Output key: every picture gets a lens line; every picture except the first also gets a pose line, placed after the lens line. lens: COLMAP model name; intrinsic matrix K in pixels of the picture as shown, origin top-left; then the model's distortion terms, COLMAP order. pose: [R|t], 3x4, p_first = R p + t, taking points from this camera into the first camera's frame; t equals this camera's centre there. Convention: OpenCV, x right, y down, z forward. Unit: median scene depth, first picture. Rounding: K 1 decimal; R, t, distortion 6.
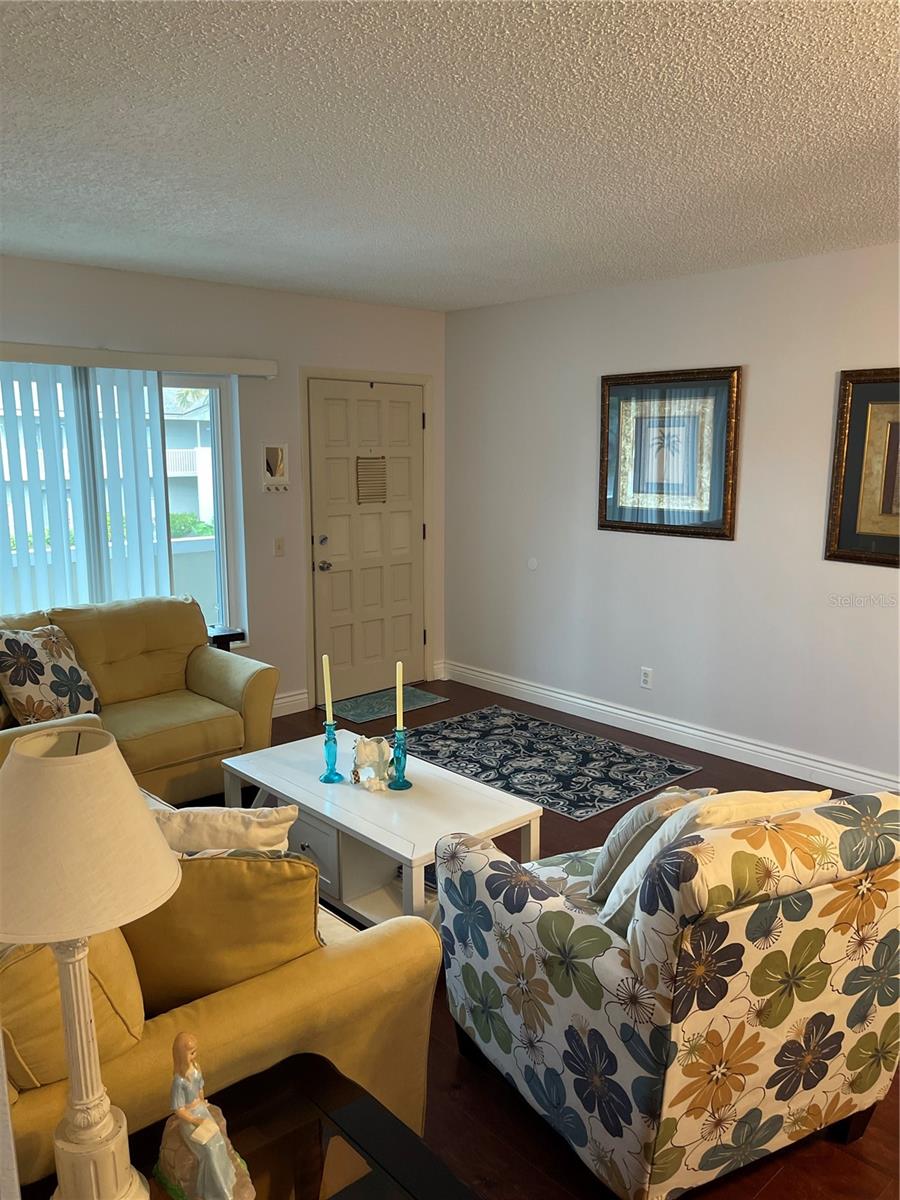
lens RADIAL K [[904.2, 0, 430.6], [0, 904.2, 604.4], [0, 0, 1]] dist [0.075857, -0.117433]
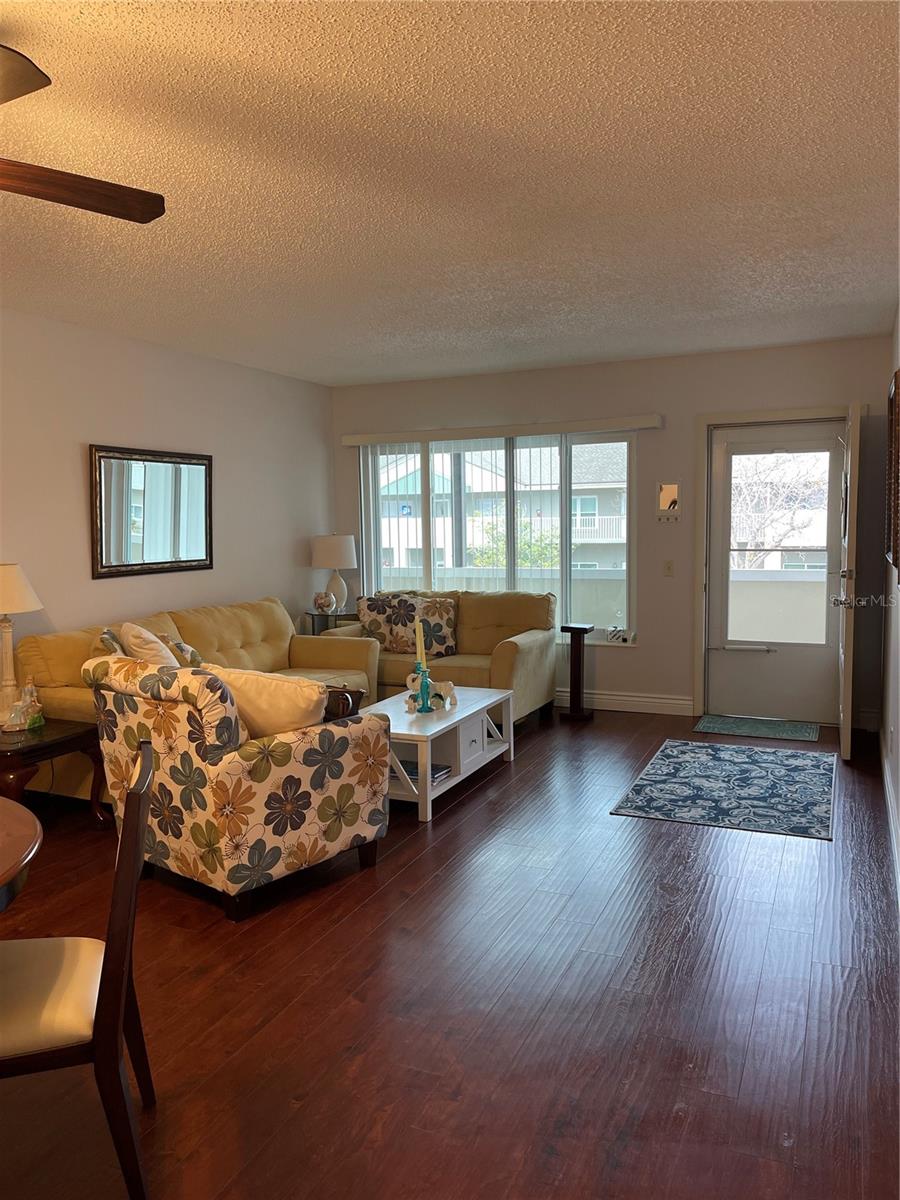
lens RADIAL K [[904.2, 0, 430.6], [0, 904.2, 604.4], [0, 0, 1]] dist [0.075857, -0.117433]
pose [[0.409914, 0.088985, -0.907773, 0.897935], [-0.139607, 0.989624, 0.033967, -0.016298], [0.901377, 0.112808, 0.418084, 0.266186]]
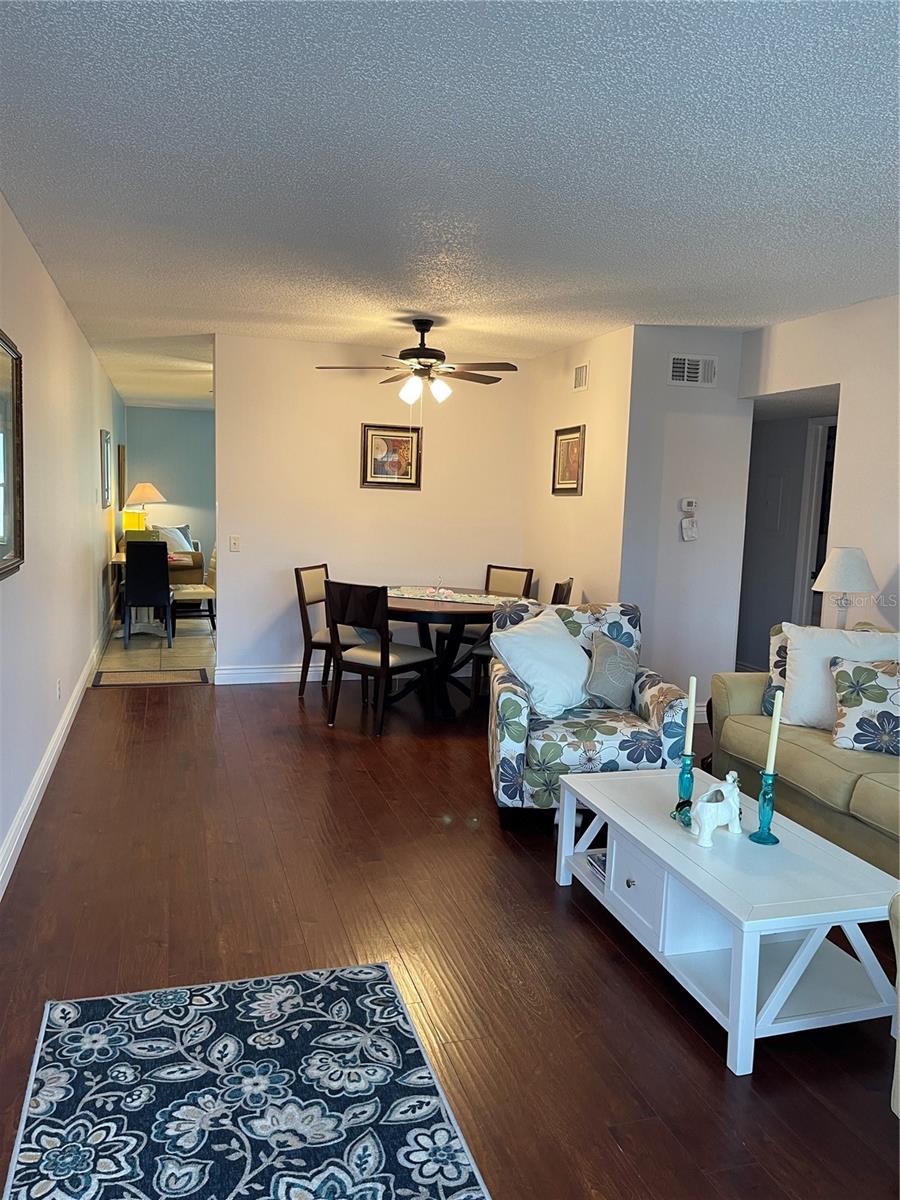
lens RADIAL K [[904.2, 0, 430.6], [0, 904.2, 604.4], [0, 0, 1]] dist [0.075857, -0.117433]
pose [[-0.903008, -0.076583, 0.422743, -0.121973], [0.048335, 0.959627, 0.277091, -0.188583], [-0.426896, 0.270648, -0.862850, 1.292926]]
